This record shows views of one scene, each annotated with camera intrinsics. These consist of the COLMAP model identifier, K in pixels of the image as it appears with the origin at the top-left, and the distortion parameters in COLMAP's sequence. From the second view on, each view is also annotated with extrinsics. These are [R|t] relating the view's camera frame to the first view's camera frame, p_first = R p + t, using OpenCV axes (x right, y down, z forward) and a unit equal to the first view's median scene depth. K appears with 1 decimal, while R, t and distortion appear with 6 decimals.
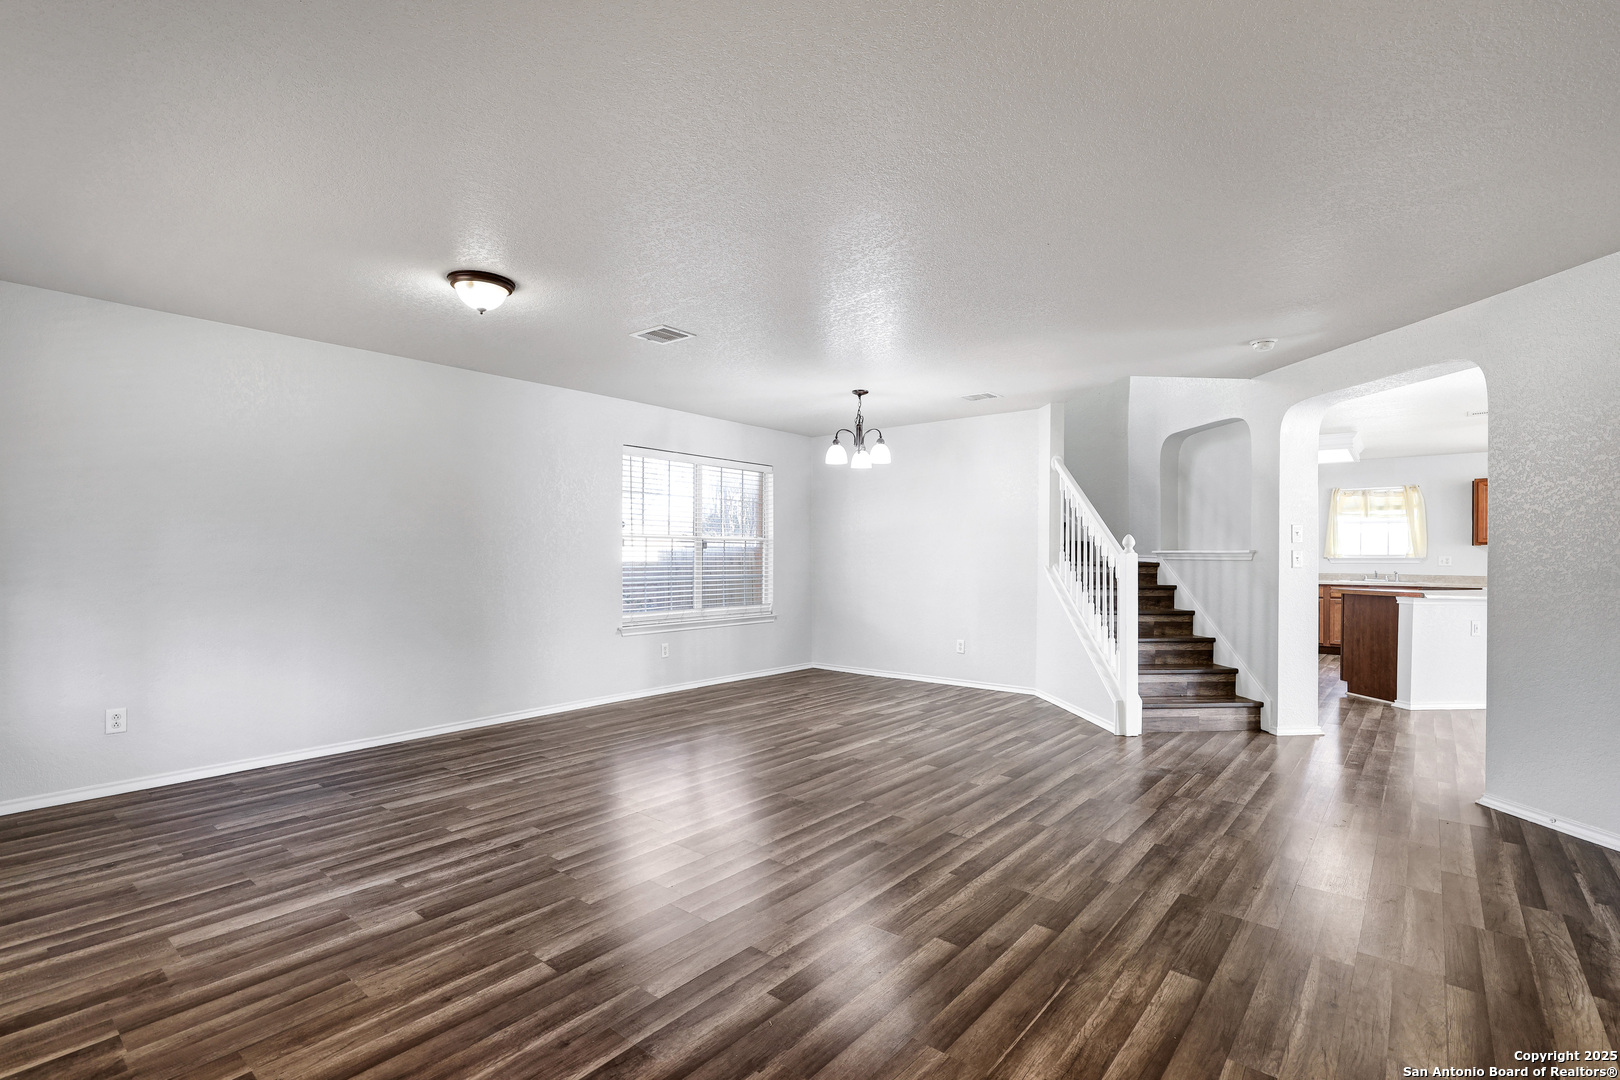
lens RADIAL K [[751.5, 0, 831.9], [0, 751.5, 557.2], [0, 0, 1]] dist [0.001116, 0.000199]
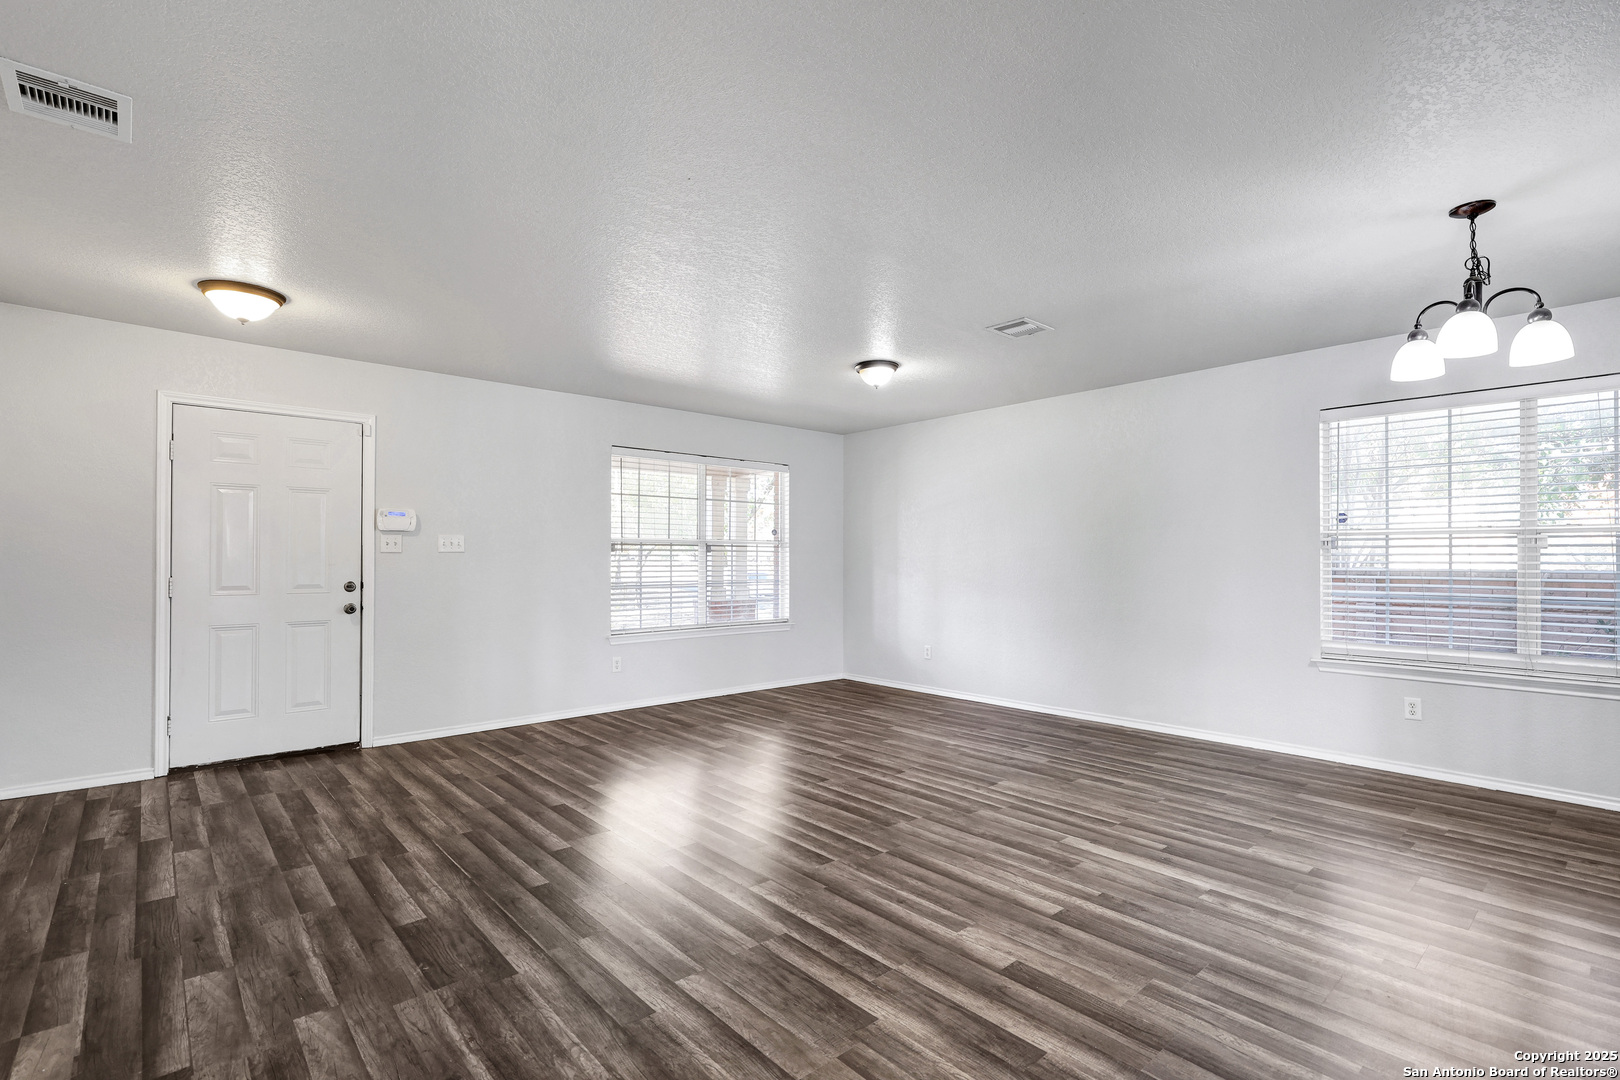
lens RADIAL K [[751.5, 0, 805.9], [0, 751.5, 551.0], [0, 0, 1]] dist [0.001116, 0.000199]
pose [[-0.178621, -0.014469, -0.983812, 0.827726], [-0.004679, 0.999893, -0.013856, 0.001289], [0.983907, 0.002129, -0.178670, 0.988585]]
